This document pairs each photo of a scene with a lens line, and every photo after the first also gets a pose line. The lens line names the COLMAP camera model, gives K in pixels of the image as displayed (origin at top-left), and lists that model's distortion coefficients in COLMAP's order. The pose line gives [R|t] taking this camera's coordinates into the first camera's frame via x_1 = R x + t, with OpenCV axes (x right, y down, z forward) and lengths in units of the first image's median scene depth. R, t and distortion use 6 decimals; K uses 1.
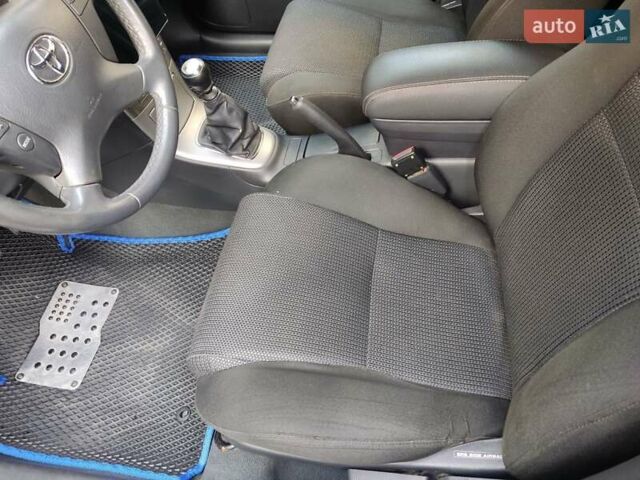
lens RADIAL K [[468.4, 0, 320.1], [0, 468.4, 240.5], [0, 0, 1]] dist [0.075348, -0.097079]
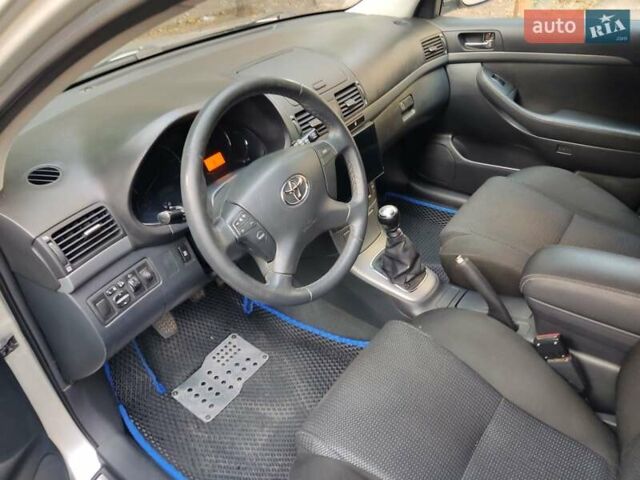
lens RADIAL K [[468.4, 0, 316.4], [0, 468.4, 239.0], [0, 0, 1]] dist [0.075348, -0.097079]
pose [[0.879960, 0.288722, -0.377239, 0.056988], [-0.375006, 0.909668, -0.178532, 0.000066], [0.291617, 0.298568, 0.908745, -0.173820]]
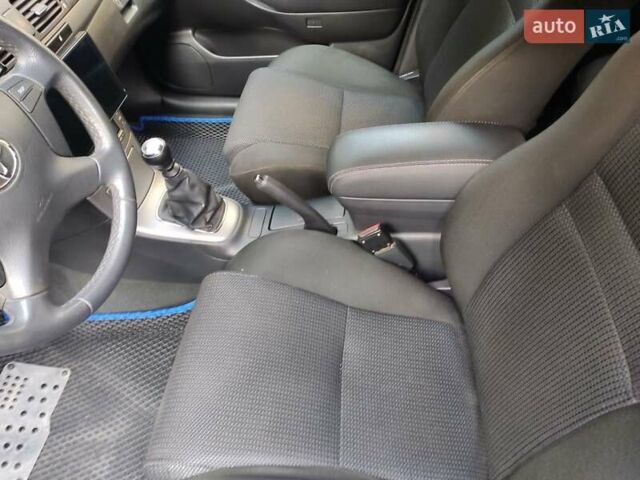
lens RADIAL K [[468.4, 0, 318.4], [0, 468.4, 237.1], [0, 0, 1]] dist [0.075348, -0.097079]
pose [[0.997271, -0.018025, 0.071589, -0.002210], [0.023700, 0.996574, -0.079234, -0.091075], [-0.069916, 0.080714, 0.994282, 0.022423]]
